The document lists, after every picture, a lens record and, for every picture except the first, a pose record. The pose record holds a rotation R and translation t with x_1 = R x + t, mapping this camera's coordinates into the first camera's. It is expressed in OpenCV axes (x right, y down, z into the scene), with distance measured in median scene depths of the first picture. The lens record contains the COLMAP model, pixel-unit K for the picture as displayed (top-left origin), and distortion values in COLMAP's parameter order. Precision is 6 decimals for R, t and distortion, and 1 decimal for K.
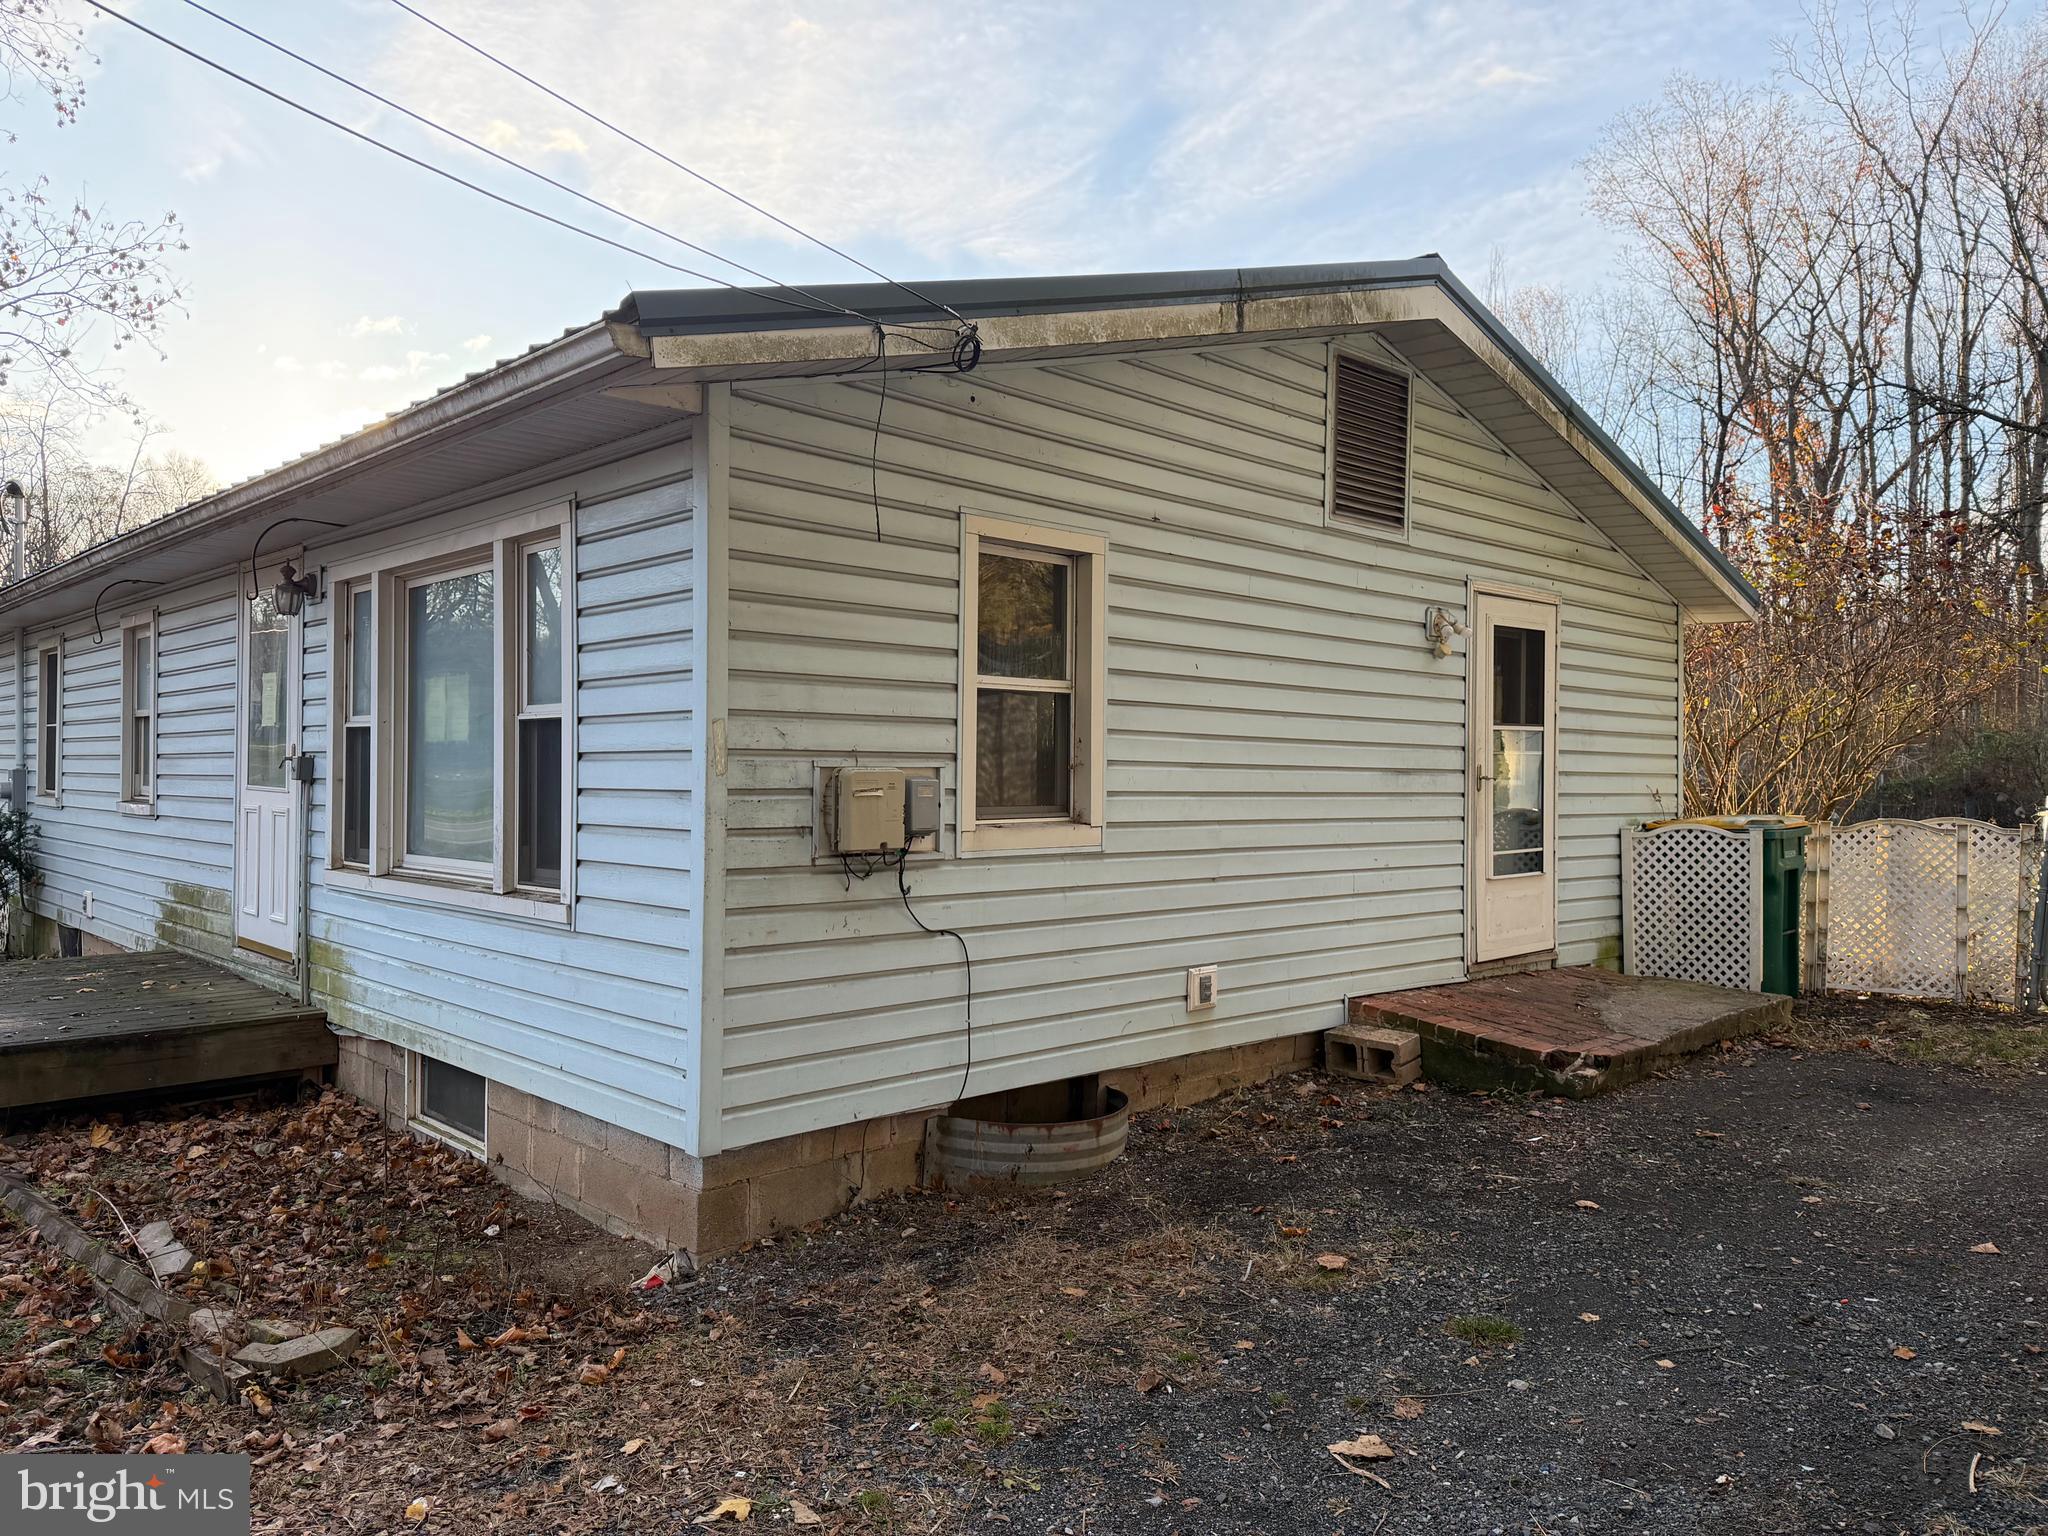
lens RADIAL K [[1410.1, 0, 1021.7], [0, 1410.1, 773.6], [0, 0, 1]] dist [0.113590, -0.134264]
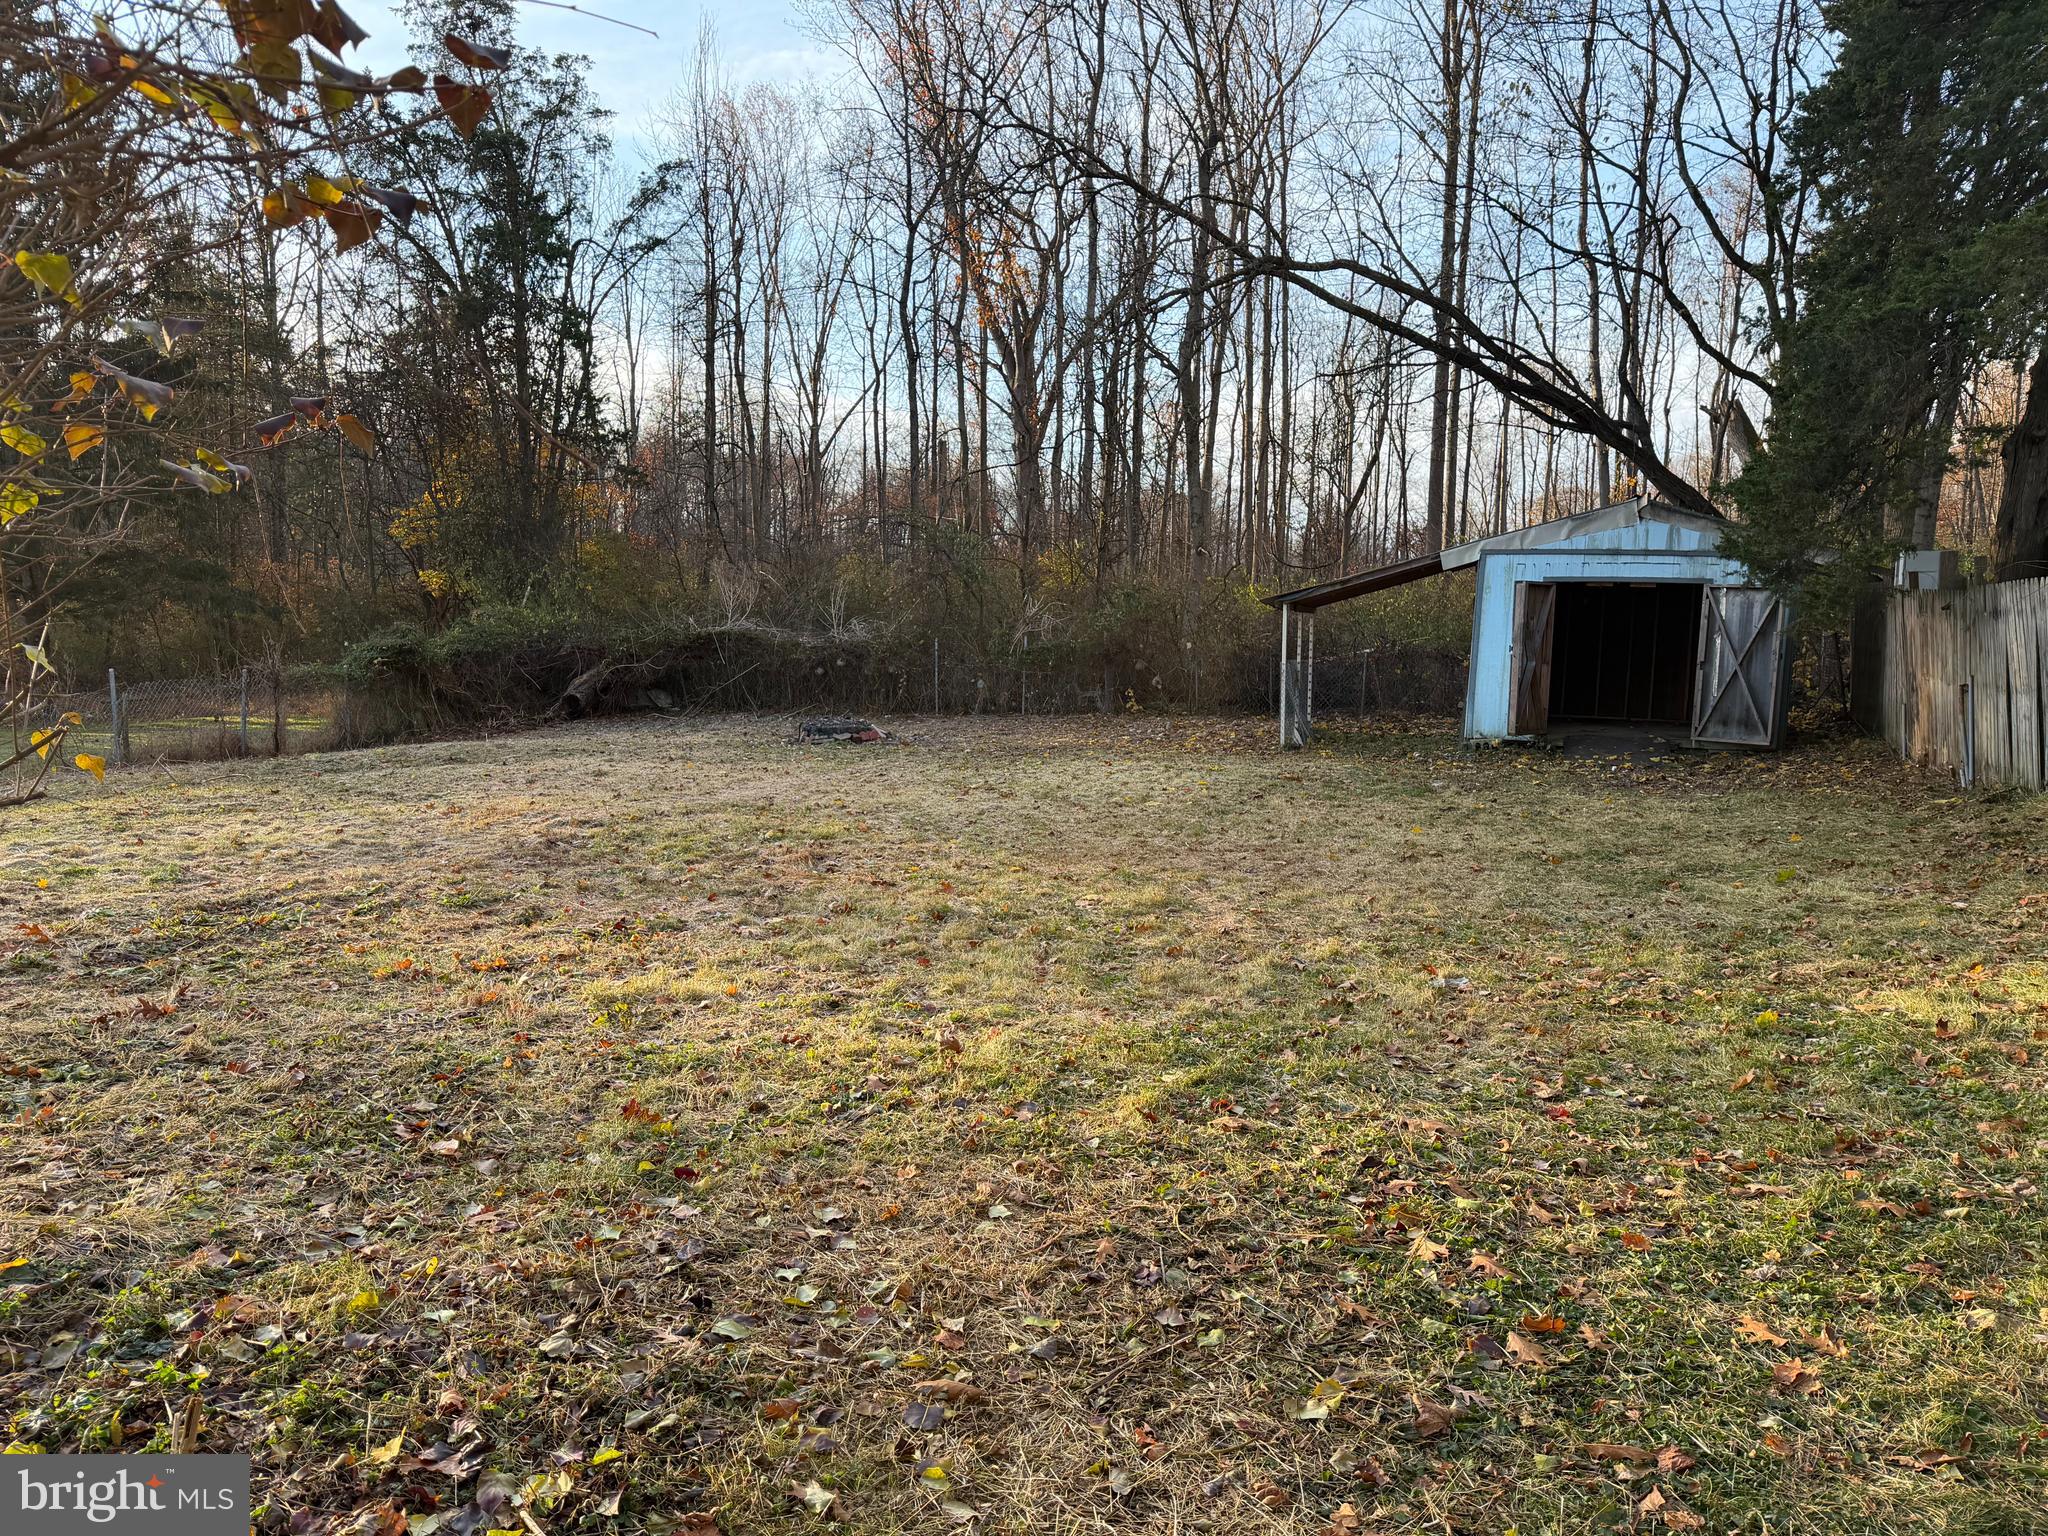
lens RADIAL K [[1410.1, 0, 1021.7], [0, 1410.1, 773.6], [0, 0, 1]] dist [0.113590, -0.134264]
pose [[0.889536, -0.040310, 0.455082, 0.152705], [-0.005608, 0.995062, 0.099102, -0.000839], [-0.456830, -0.090706, 0.884917, 0.190377]]
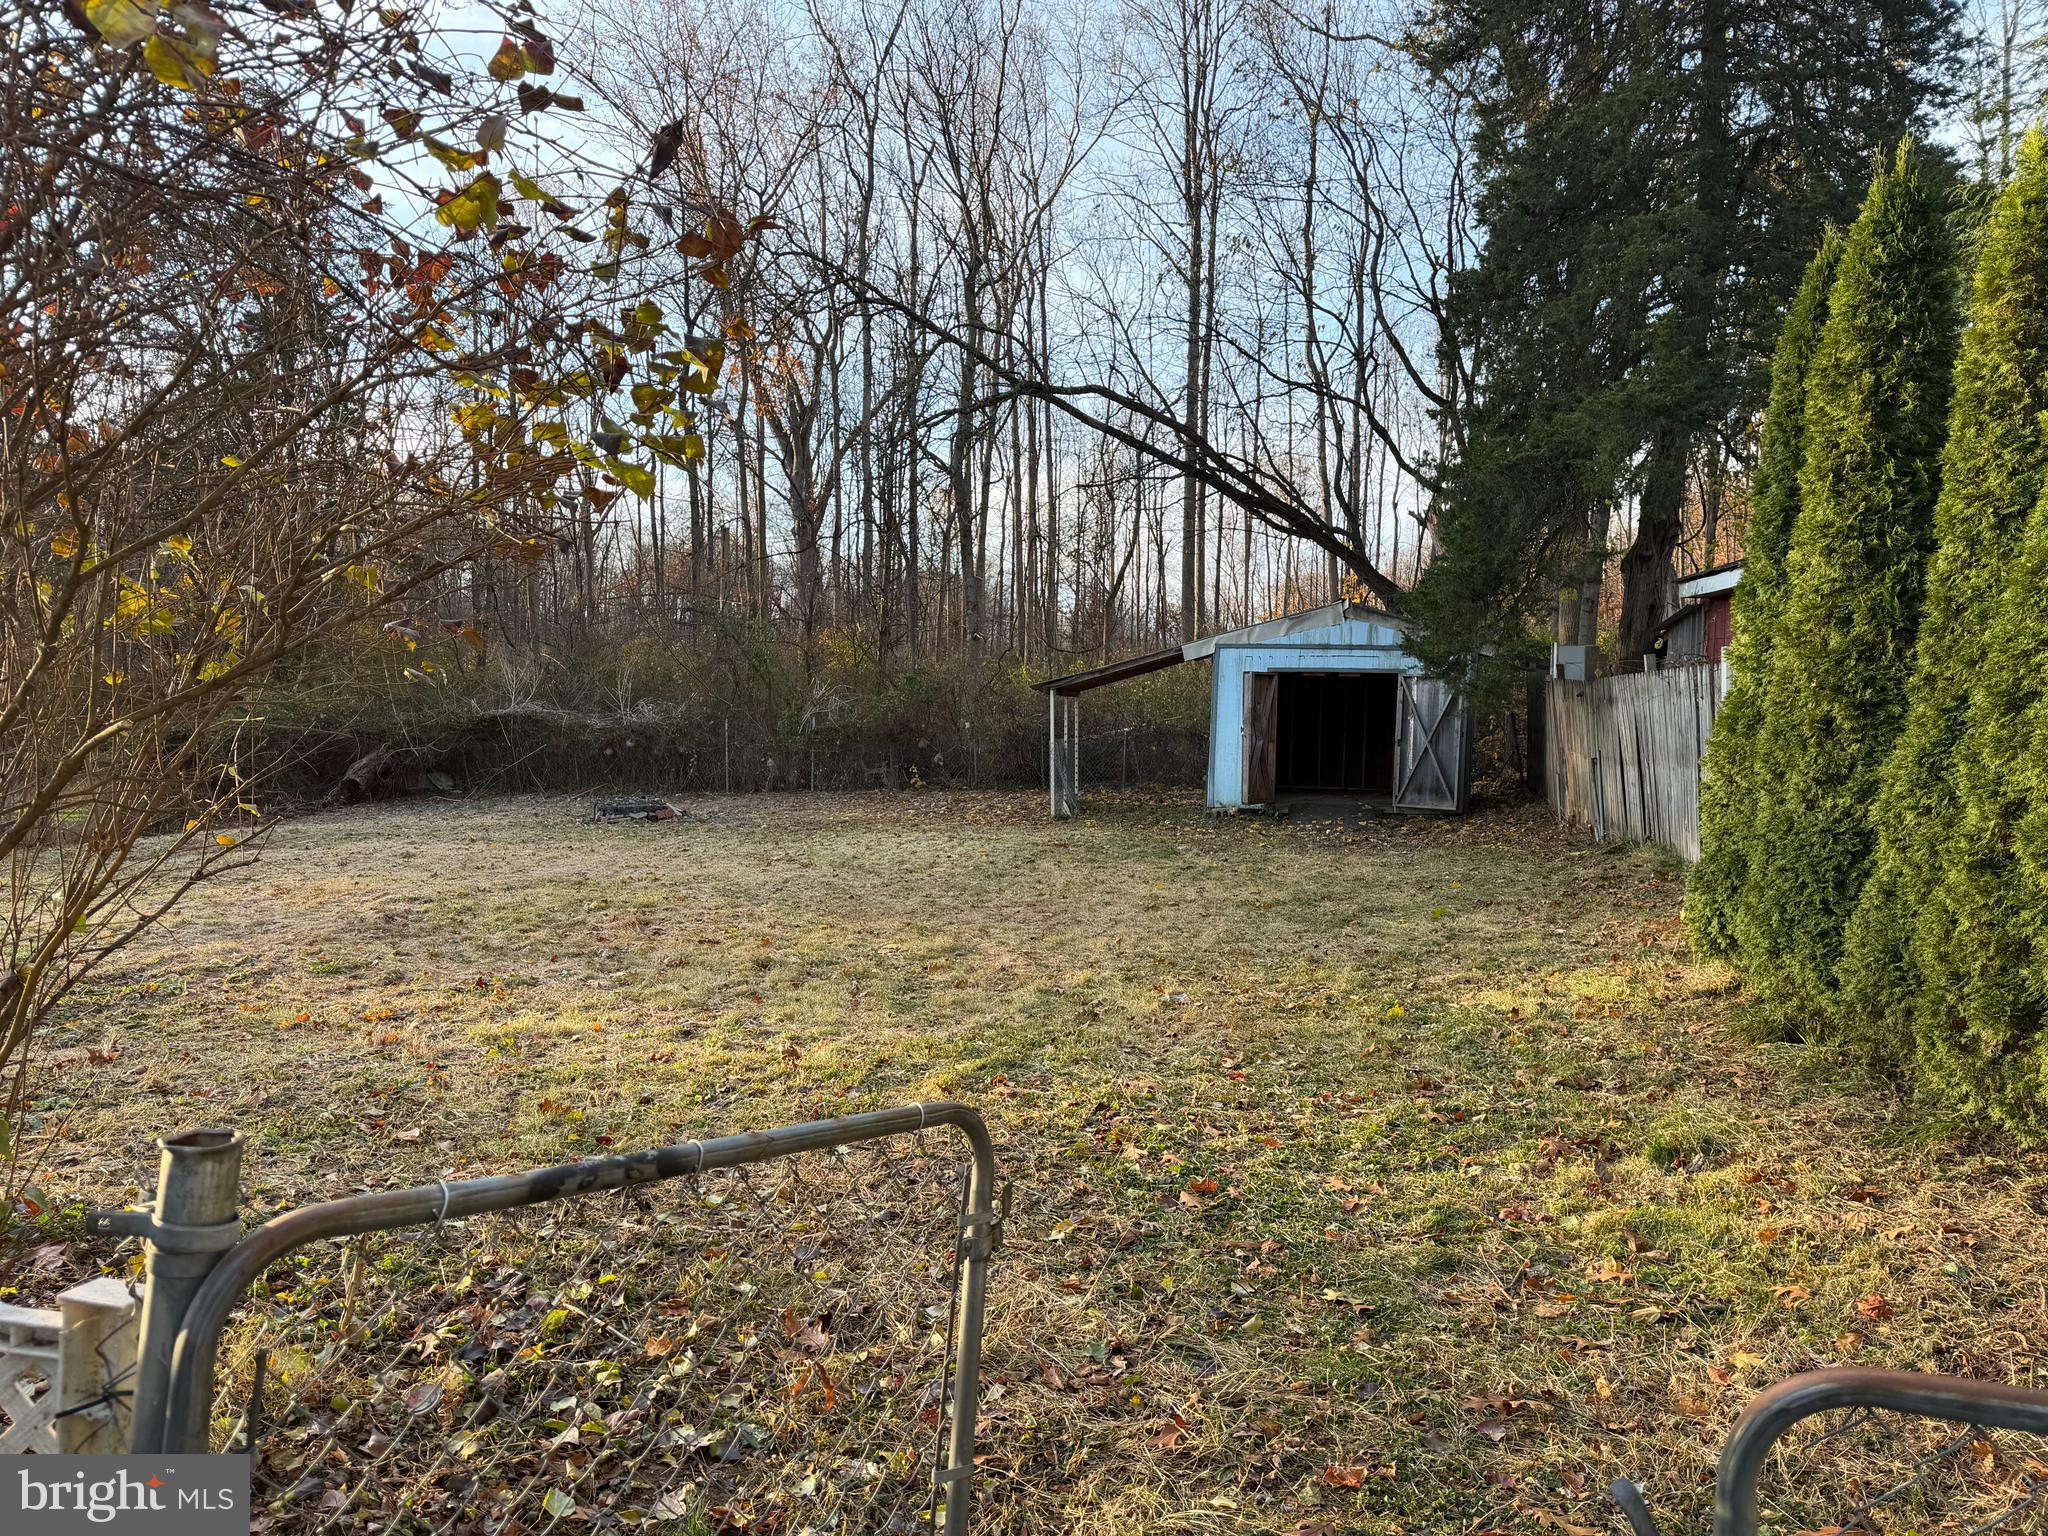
lens RADIAL K [[1410.1, 0, 1021.7], [0, 1410.1, 773.6], [0, 0, 1]] dist [0.113590, -0.134264]
pose [[0.807520, -0.027219, 0.589211, 0.131109], [-0.000237, 0.998920, 0.046469, -0.003646], [-0.589840, -0.037664, 0.806641, 0.158771]]
